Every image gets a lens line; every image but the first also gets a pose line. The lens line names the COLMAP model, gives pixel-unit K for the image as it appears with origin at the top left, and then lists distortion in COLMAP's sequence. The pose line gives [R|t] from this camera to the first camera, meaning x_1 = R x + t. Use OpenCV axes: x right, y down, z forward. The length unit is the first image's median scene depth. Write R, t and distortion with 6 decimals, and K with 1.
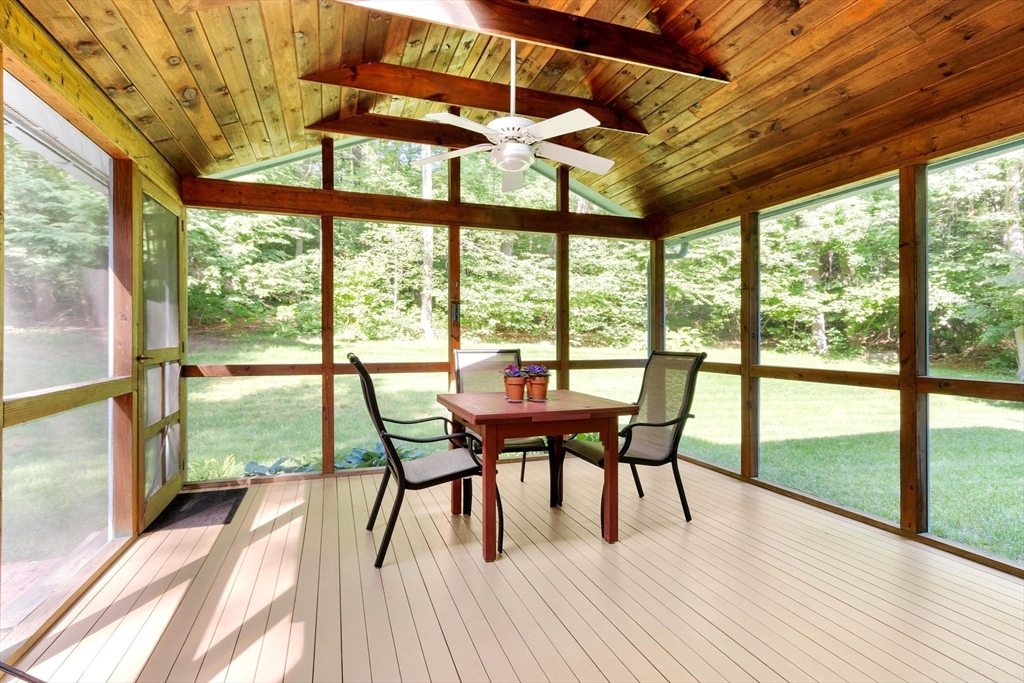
lens RADIAL K [[526.4, 0, 511.7], [0, 526.4, 331.6], [0, 0, 1]] dist [0.009876, -0.005628]
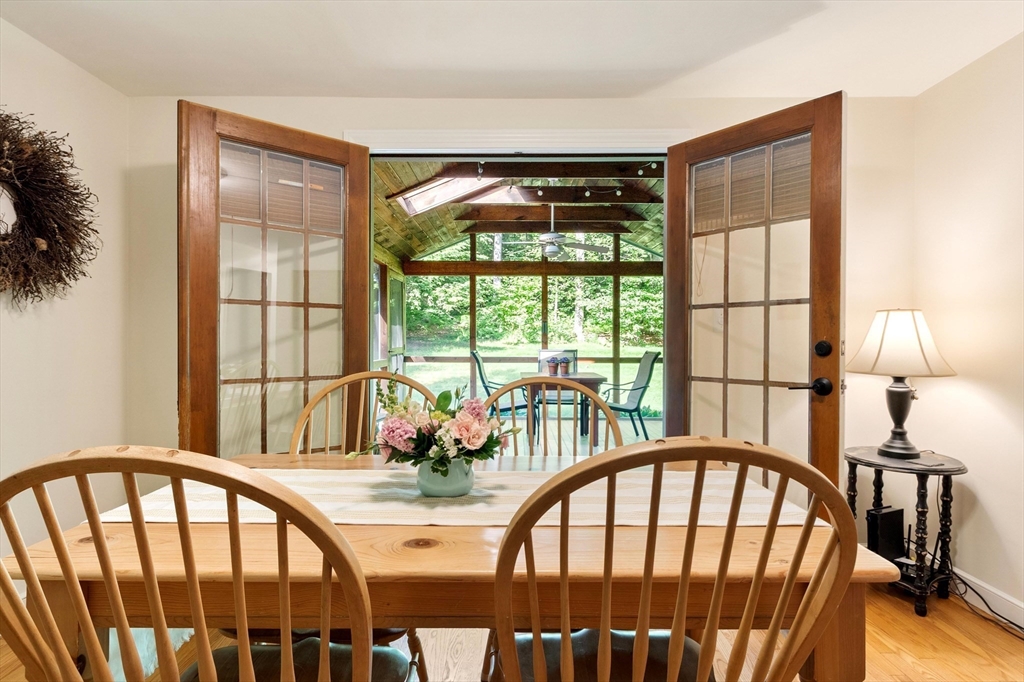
lens RADIAL K [[526.4, 0, 508.7], [0, 526.4, 333.1], [0, 0, 1]] dist [0.009876, -0.005628]
pose [[0.943484, -0.002599, -0.331407, 0.113803], [0.001623, 0.999993, -0.003222, -0.004546], [0.331414, 0.002503, 0.943482, -0.207175]]
